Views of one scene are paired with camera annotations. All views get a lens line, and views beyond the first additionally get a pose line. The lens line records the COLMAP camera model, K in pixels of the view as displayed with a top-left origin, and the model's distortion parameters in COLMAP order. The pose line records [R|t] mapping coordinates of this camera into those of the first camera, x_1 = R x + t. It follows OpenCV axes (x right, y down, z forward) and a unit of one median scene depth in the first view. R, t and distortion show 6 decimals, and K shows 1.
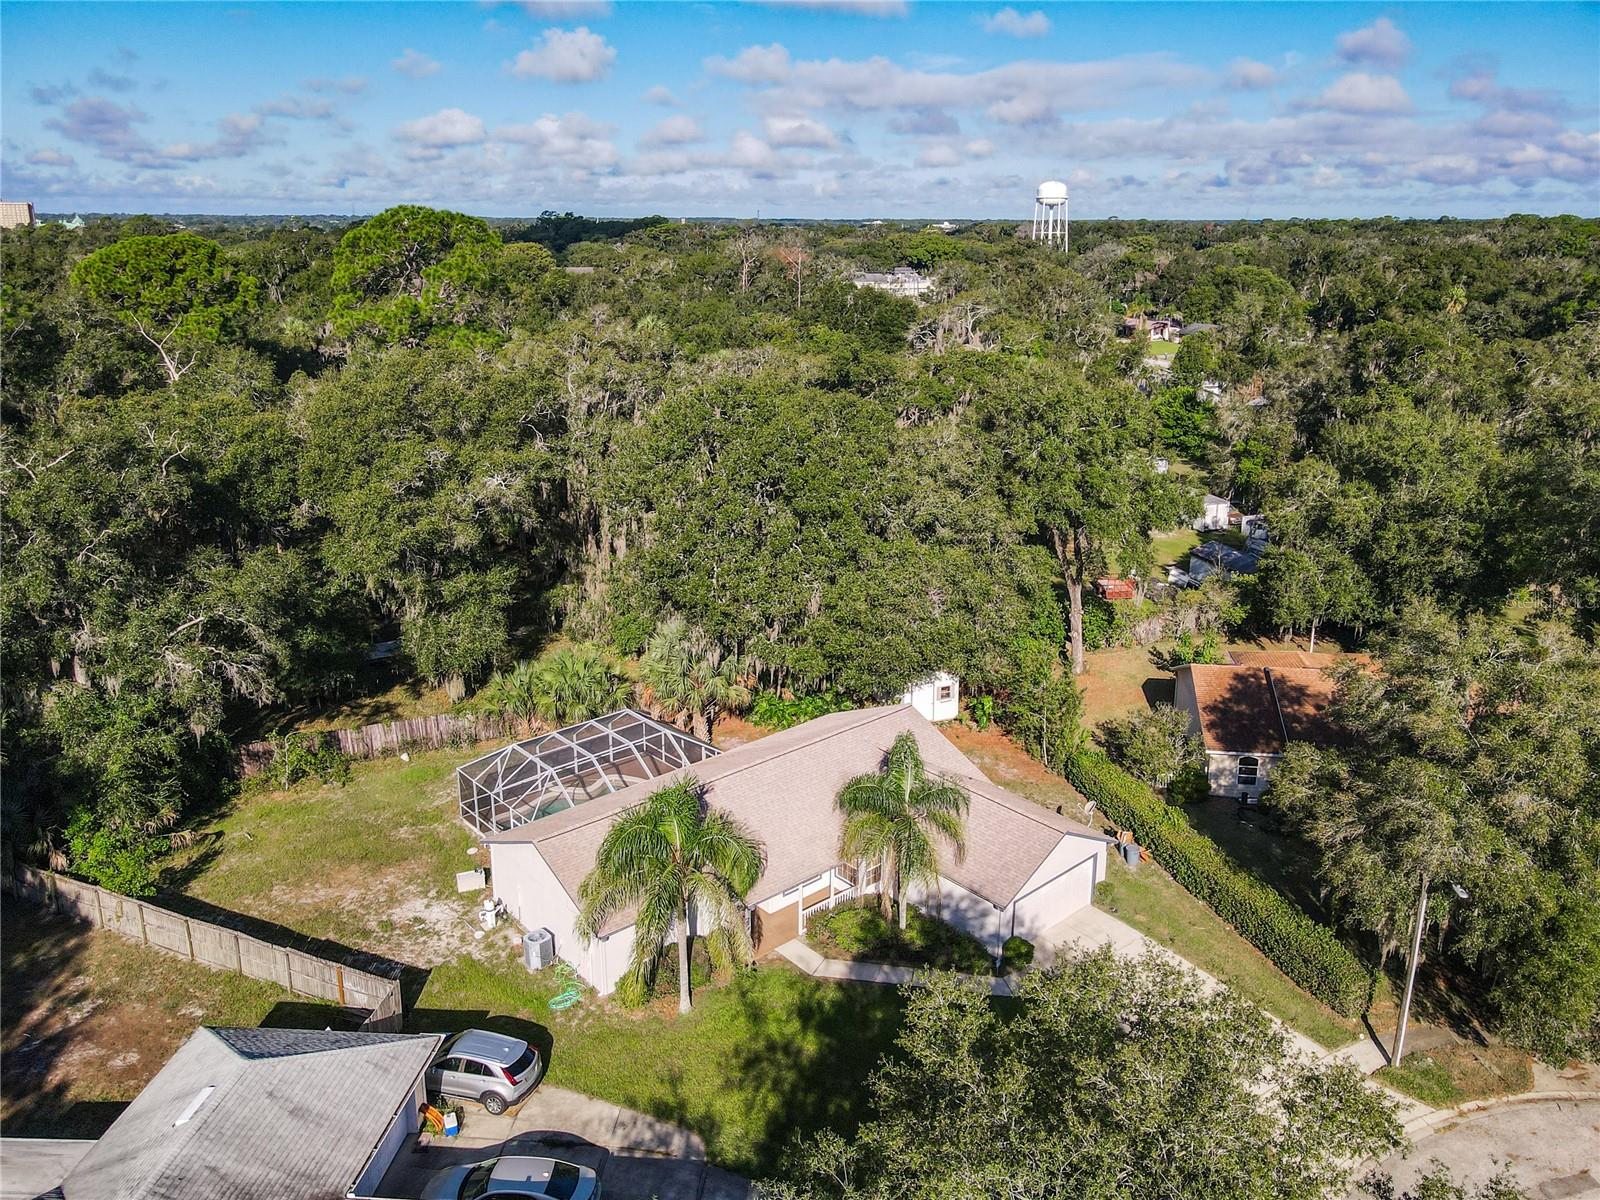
lens RADIAL K [[1191.5, 0, 797.3], [0, 1191.5, 600.6], [0, 0, 1]] dist [0.045974, -0.026079]
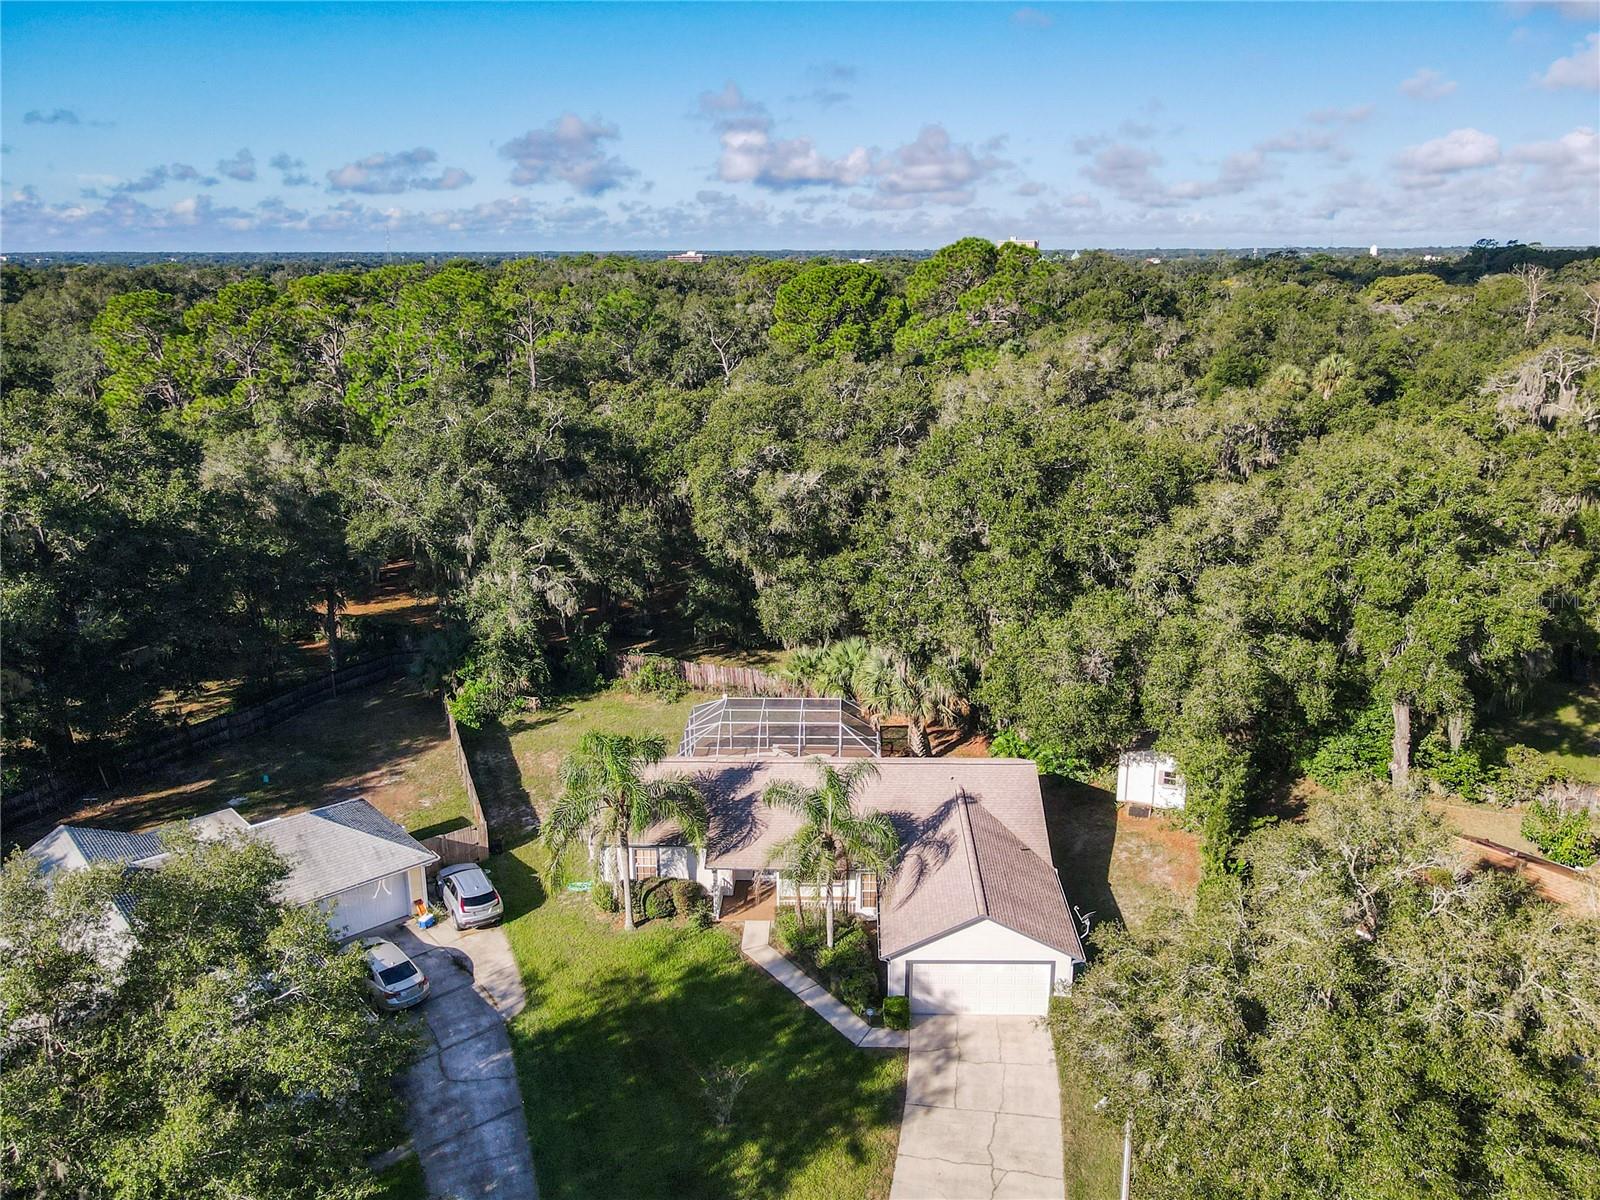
lens RADIAL K [[1191.5, 0, 799.2], [0, 1191.5, 607.8], [0, 0, 1]] dist [0.045974, -0.026079]
pose [[0.732707, 0.193654, -0.652410, 0.229331], [-0.205839, 0.976819, 0.058775, -0.020036], [0.648668, 0.091227, 0.755584, 0.063534]]
